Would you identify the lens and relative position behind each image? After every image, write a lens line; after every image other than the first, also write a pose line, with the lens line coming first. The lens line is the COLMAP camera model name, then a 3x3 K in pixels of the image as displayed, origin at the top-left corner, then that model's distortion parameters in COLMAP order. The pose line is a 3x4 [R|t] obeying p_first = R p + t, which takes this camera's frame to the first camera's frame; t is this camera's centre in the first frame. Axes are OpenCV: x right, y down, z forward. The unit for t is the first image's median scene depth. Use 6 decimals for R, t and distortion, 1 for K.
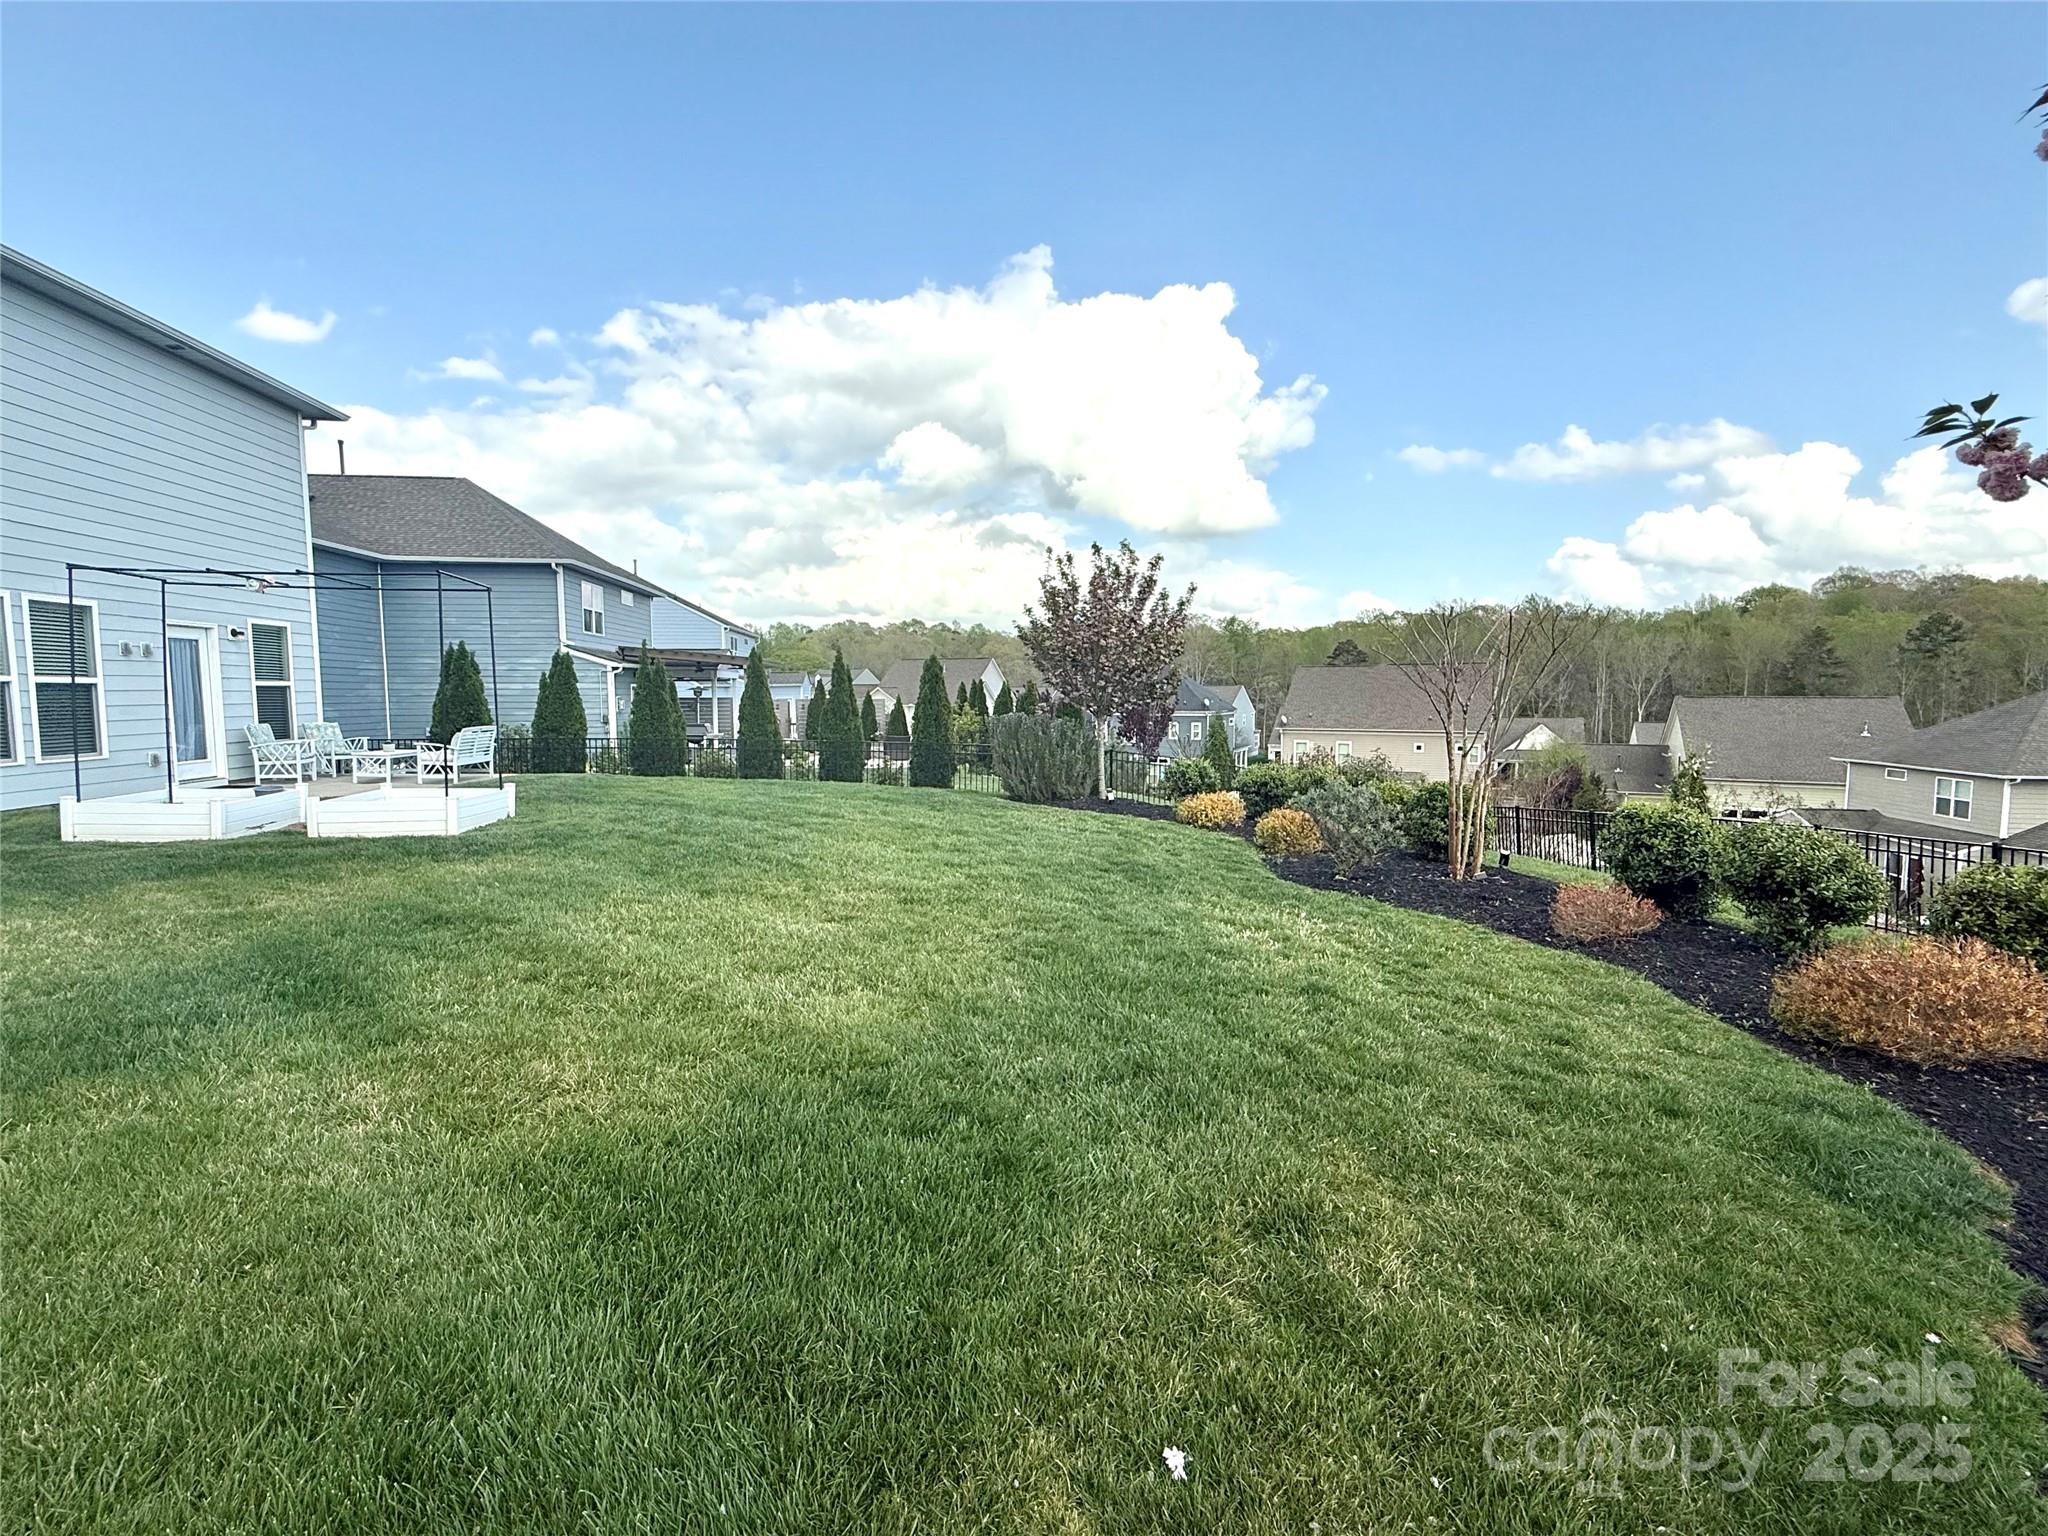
lens RADIAL K [[924.6, 0, 1024.0], [0, 924.6, 768.0], [0, 0, 1]] dist [0.003458, 0.000114]
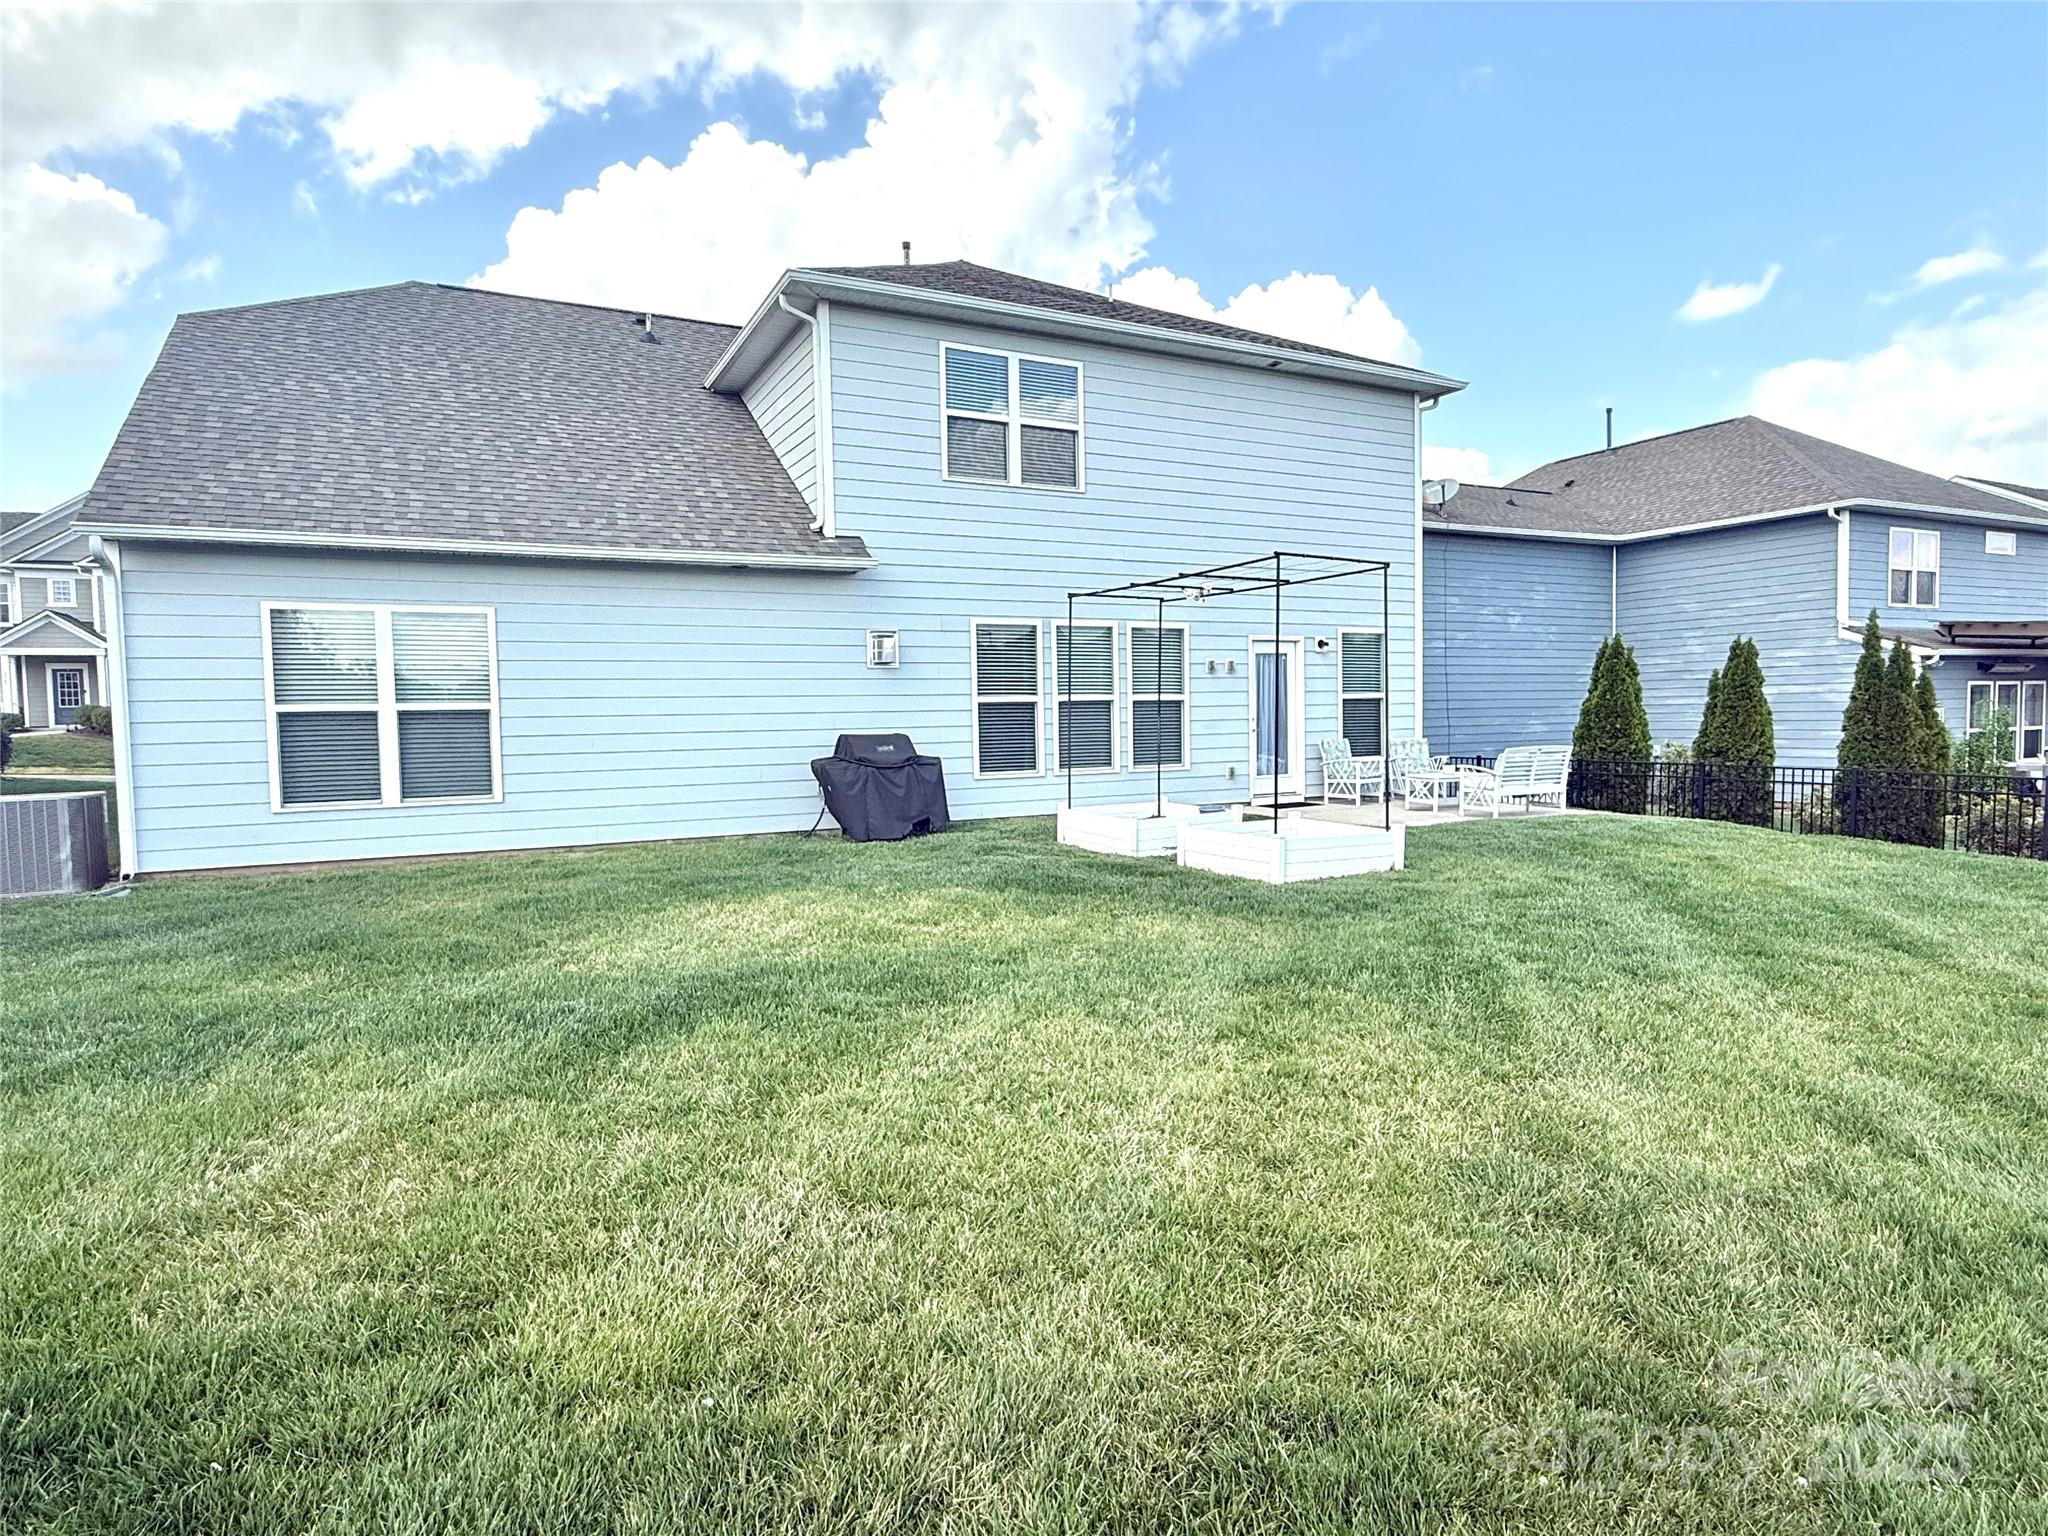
lens RADIAL K [[1137.0, 0, 1024.0], [0, 1137.0, 768.0], [0, 0, 1]] dist [0.001437, 0.000469]
pose [[0.355171, 0.037200, -0.934061, 0.141674], [-0.057723, 0.998174, 0.017804, -0.020621], [0.933018, 0.047593, 0.356670, 0.297193]]
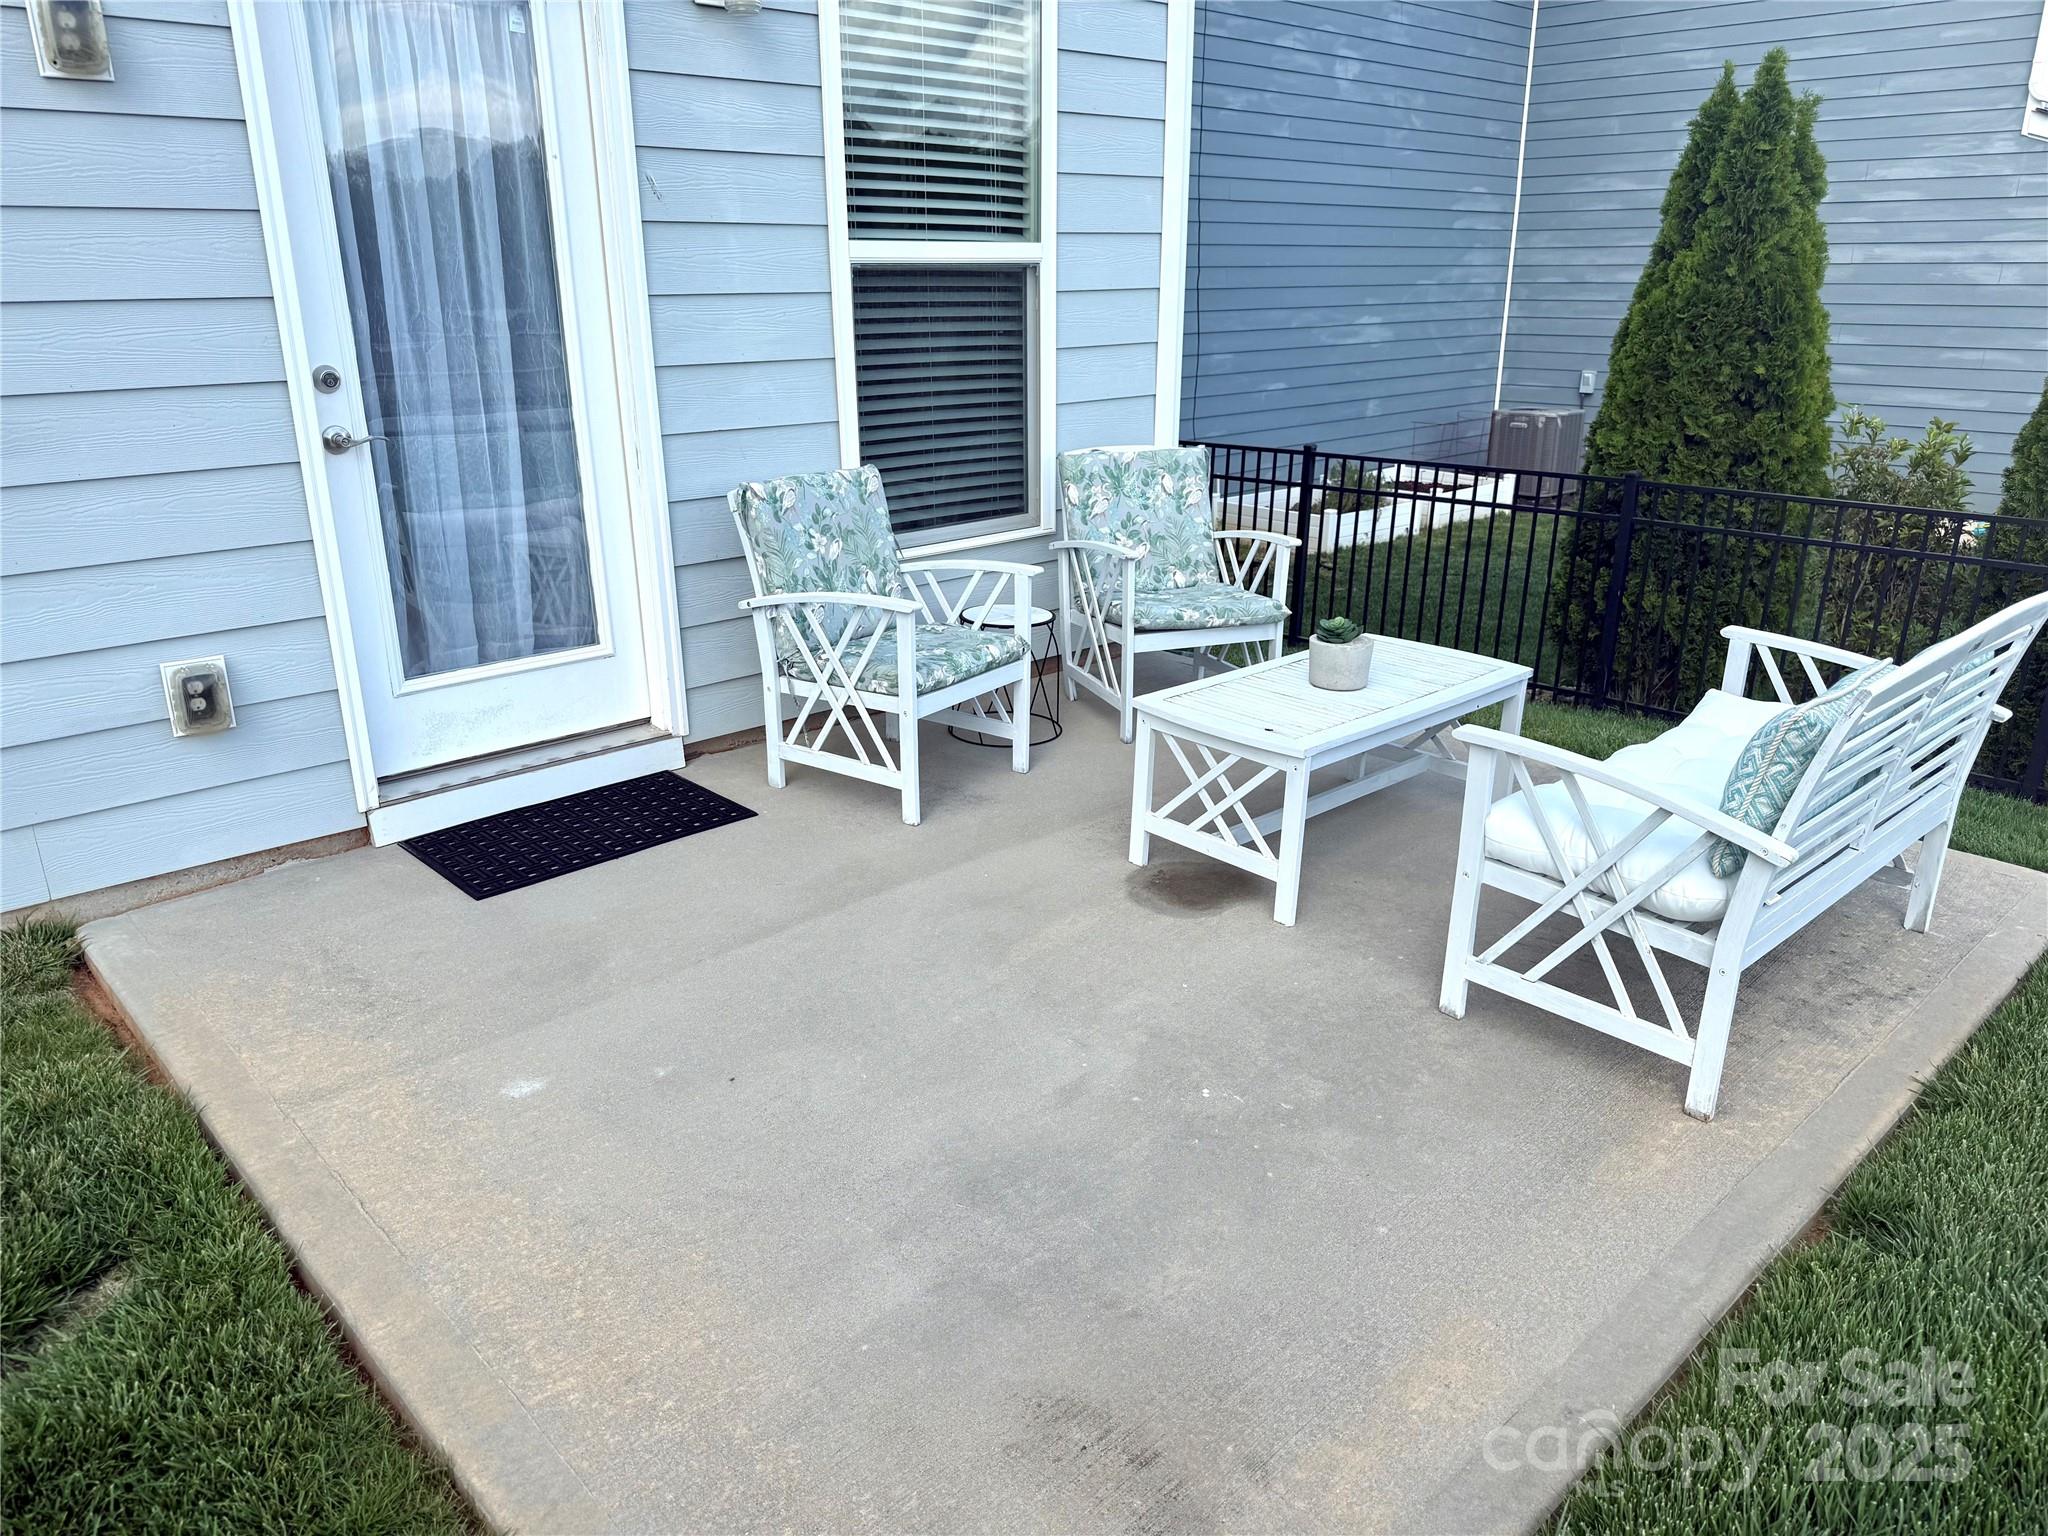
lens RADIAL K [[1457.3, 0, 1024.0], [0, 1457.3, 768.0], [0, 0, 1]] dist [0.010637, -0.001161]
pose [[0.601521, 0.259179, -0.755645, -0.551765], [-0.064137, 0.958522, 0.277709, -0.076369], [0.796278, -0.118582, 0.593194, 0.849858]]
